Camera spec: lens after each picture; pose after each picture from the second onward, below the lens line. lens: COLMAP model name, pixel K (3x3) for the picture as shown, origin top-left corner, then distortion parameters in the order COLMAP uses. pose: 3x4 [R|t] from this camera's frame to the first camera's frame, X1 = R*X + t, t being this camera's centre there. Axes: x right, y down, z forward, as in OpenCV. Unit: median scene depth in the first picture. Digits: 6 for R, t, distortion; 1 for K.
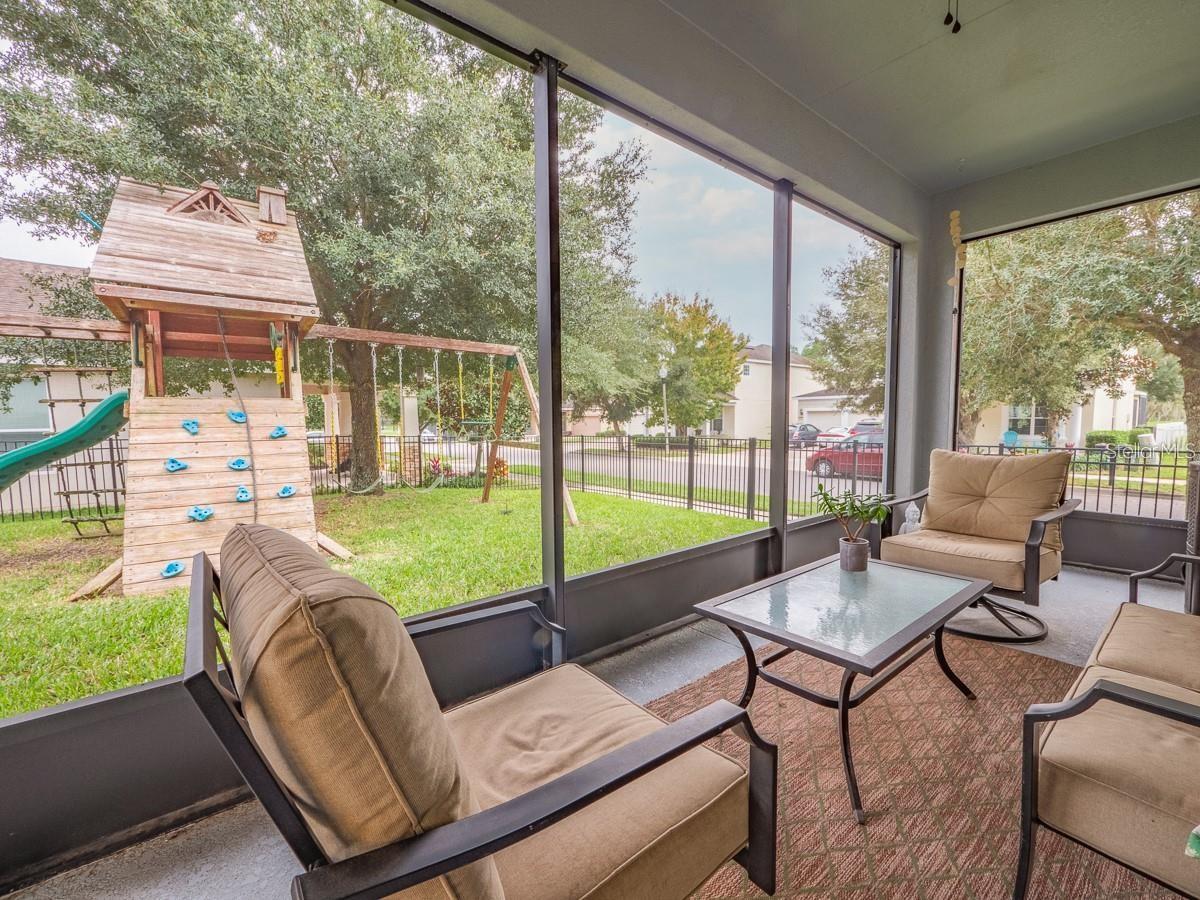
lens RADIAL K [[517.7, 0, 610.2], [0, 517.7, 450.8], [0, 0, 1]] dist [-0.003103, -0.000217]
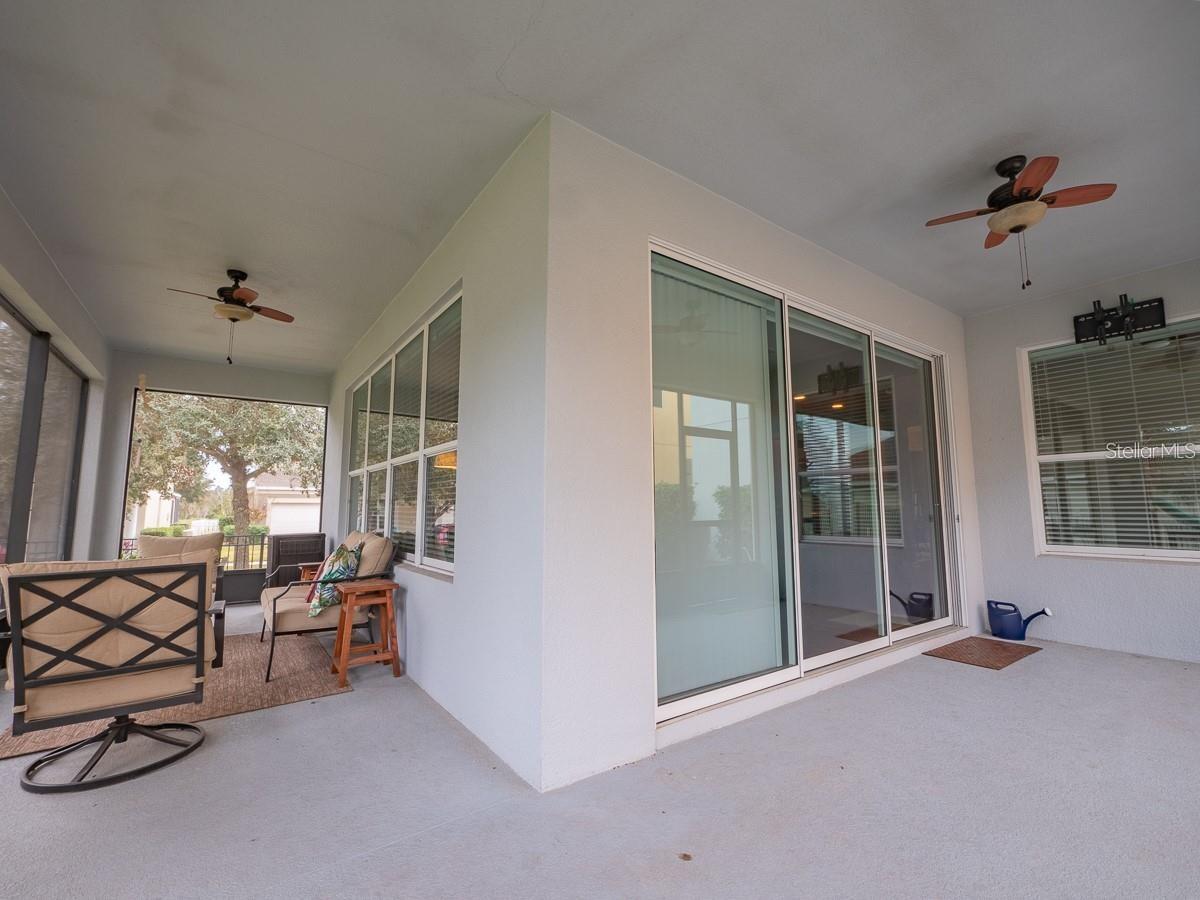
lens RADIAL K [[517.7, 0, 610.2], [0, 517.7, 450.8], [0, 0, 1]] dist [-0.003103, -0.000217]
pose [[0.061455, 0.120569, 0.990801, -0.341840], [0.069328, 0.989764, -0.124743, 0.014450], [-0.995699, 0.076357, 0.052467, -0.197680]]
